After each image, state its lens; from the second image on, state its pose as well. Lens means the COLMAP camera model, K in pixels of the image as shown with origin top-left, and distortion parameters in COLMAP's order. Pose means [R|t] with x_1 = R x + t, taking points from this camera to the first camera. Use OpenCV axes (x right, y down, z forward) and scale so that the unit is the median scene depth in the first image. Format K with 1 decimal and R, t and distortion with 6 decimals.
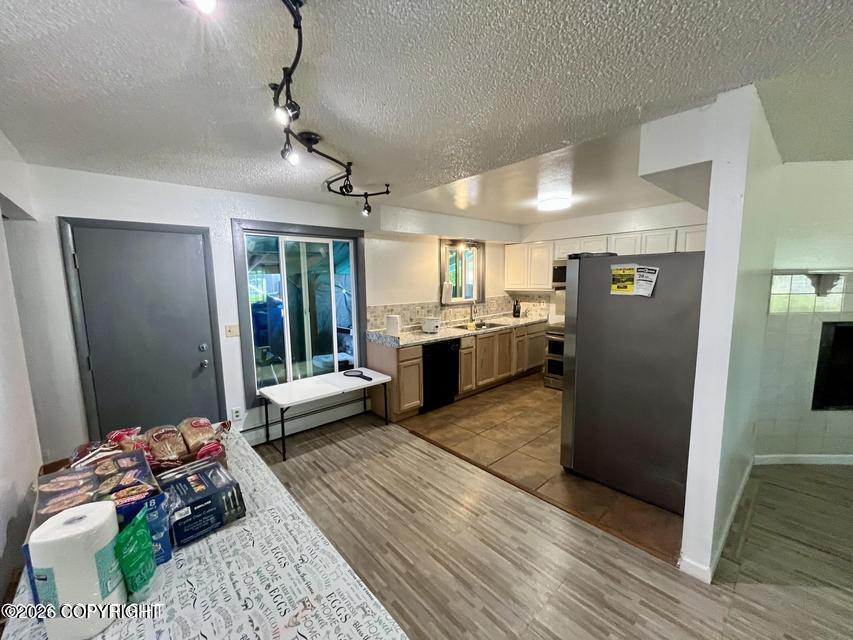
lens RADIAL K [[345.5, 0, 423.1], [0, 345.5, 322.9], [0, 0, 1]] dist [-0.003436, 0.000564]
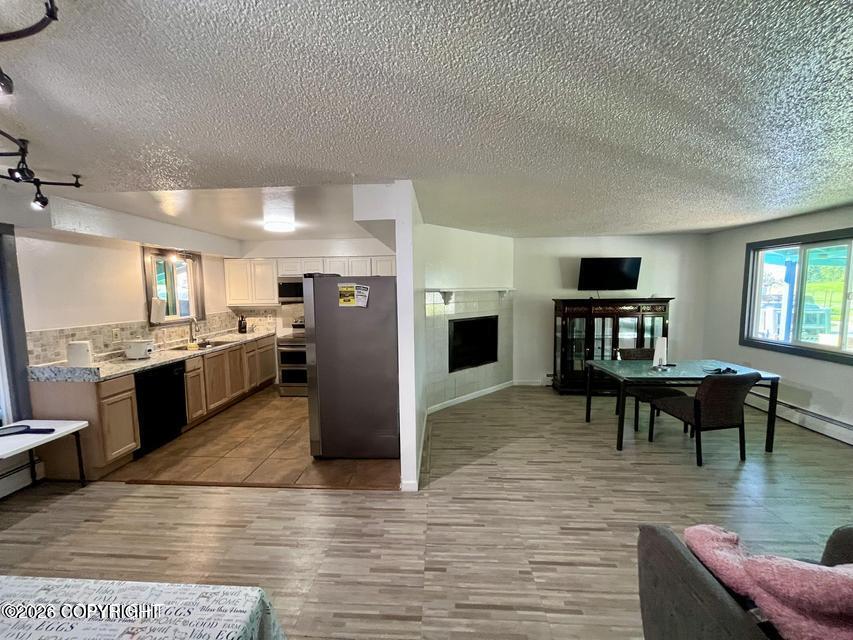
lens RADIAL K [[345.5, 0, 425.2], [0, 345.5, 321.4], [0, 0, 1]] dist [-0.003436, 0.000564]
pose [[0.694596, -0.053247, 0.717426, -0.122177], [0.088177, 0.996039, -0.011445, 0.012397], [-0.713975, 0.071210, 0.696540, -0.090110]]
